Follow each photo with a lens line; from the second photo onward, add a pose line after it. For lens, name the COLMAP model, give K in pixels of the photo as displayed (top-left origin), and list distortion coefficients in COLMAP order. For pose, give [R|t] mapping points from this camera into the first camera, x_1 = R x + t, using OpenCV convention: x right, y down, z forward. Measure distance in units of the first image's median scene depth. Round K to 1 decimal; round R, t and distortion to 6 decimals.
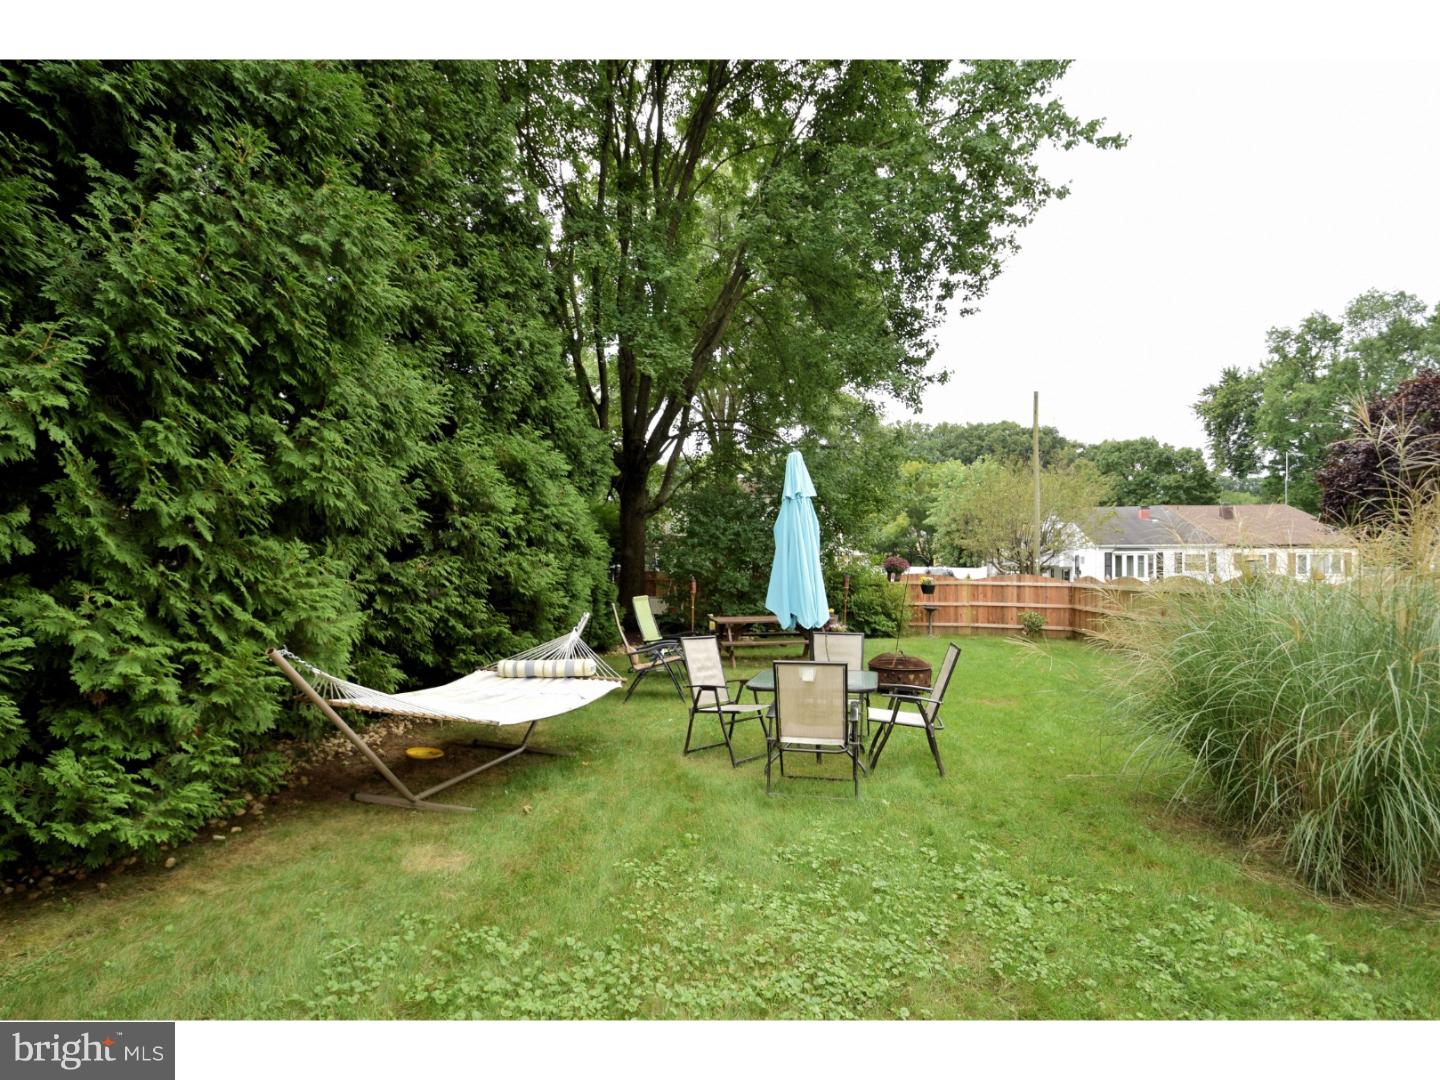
lens RADIAL K [[709.1, 0, 713.5], [0, 709.1, 546.1], [0, 0, 1]] dist [0.004929, 0.000232]
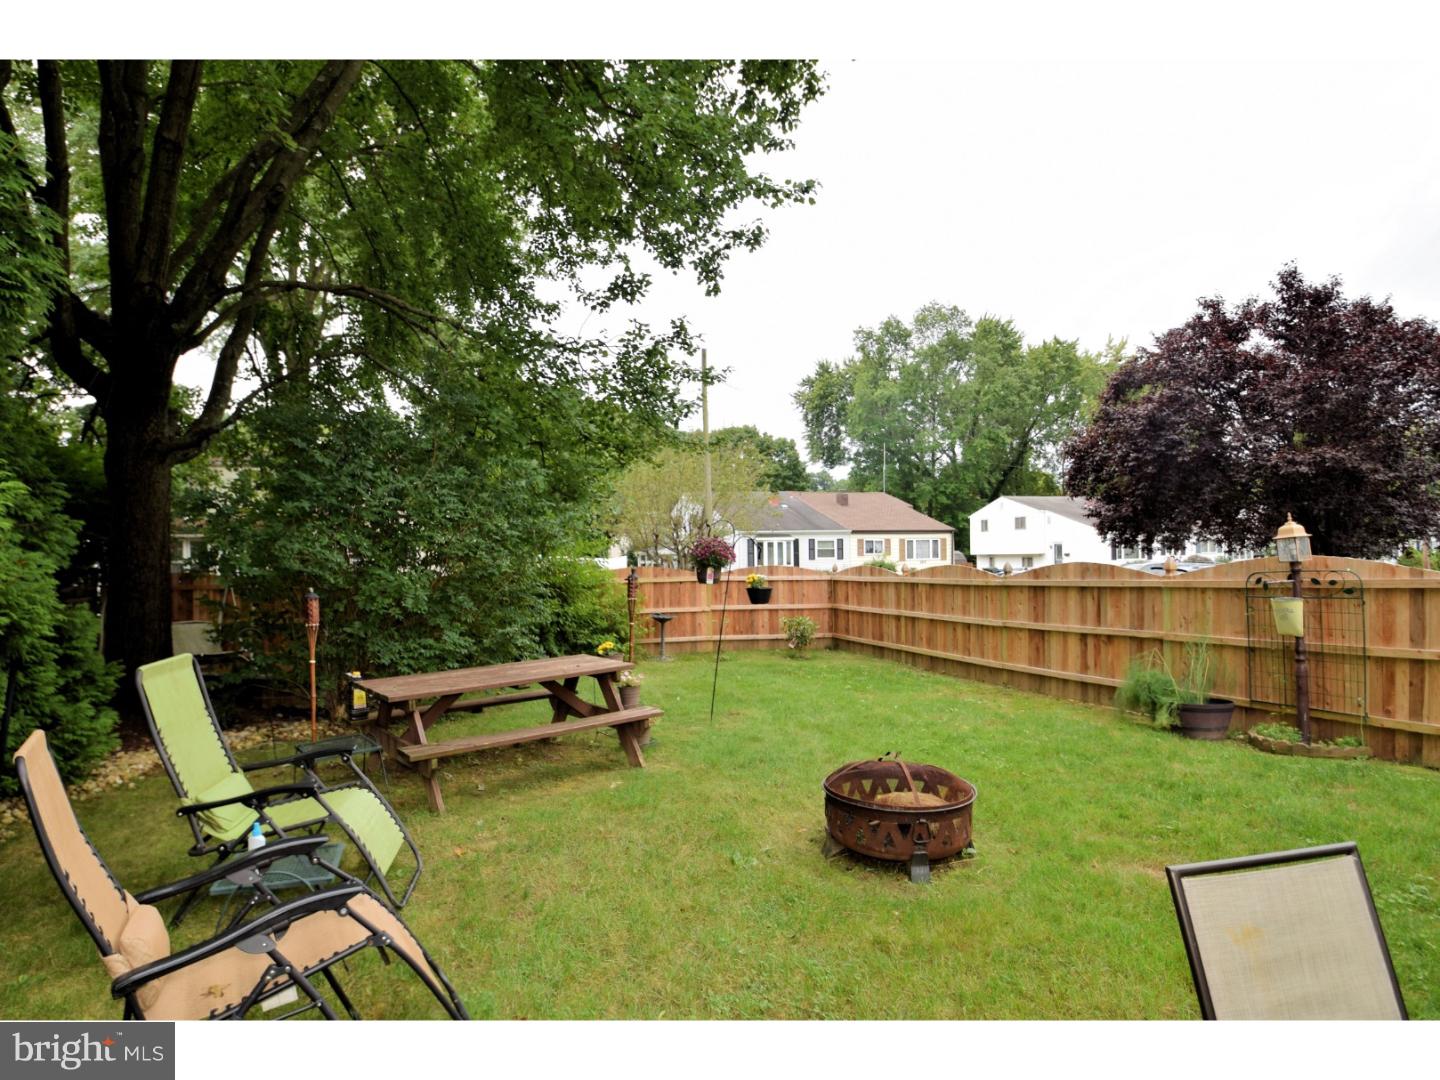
lens RADIAL K [[789.4, 0, 683.9], [0, 789.4, 554.7], [0, 0, 1]] dist [-0.008477, -0.000433]
pose [[0.876538, -0.014332, 0.481119, -0.012096], [0.002992, 0.999700, 0.024328, 0.002779], [-0.481324, -0.019885, 0.876317, 0.101393]]
